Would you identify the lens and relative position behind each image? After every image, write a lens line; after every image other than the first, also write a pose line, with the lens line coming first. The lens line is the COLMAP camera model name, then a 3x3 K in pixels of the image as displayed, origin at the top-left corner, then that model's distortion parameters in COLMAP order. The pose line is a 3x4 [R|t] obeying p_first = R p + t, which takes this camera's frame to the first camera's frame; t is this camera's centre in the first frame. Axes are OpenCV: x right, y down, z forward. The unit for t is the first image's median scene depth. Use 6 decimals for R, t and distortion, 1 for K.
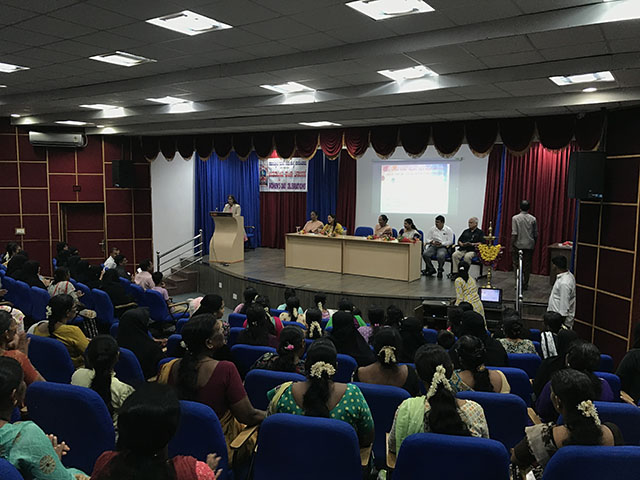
lens RADIAL K [[526.0, 0, 318.3], [0, 526.0, 233.8], [0, 0, 1]] dist [0.031884, -0.027959]
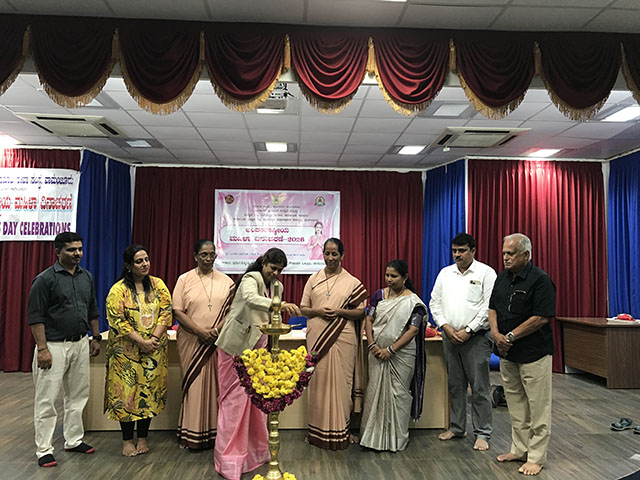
lens RADIAL K [[526.0, 0, 318.3], [0, 526.0, 233.8], [0, 0, 1]] dist [0.031884, -0.027959]
pose [[0.811474, 0.031779, 0.583524, -0.119811], [0.055474, 0.989822, -0.131051, -0.011766], [-0.581750, 0.138715, 0.801452, 0.492506]]
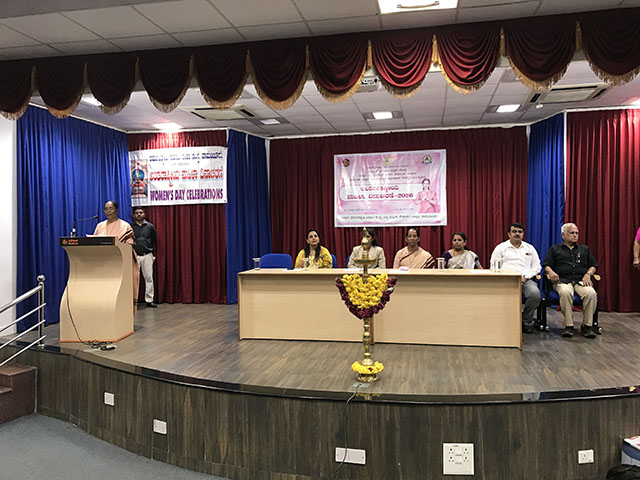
lens RADIAL K [[526.0, 0, 318.3], [0, 526.0, 233.8], [0, 0, 1]] dist [0.031884, -0.027959]
pose [[0.931653, -0.032460, 0.361896, -0.140150], [0.060053, 0.996060, -0.065257, 0.000469], [-0.358352, 0.082530, 0.929932, 0.409665]]
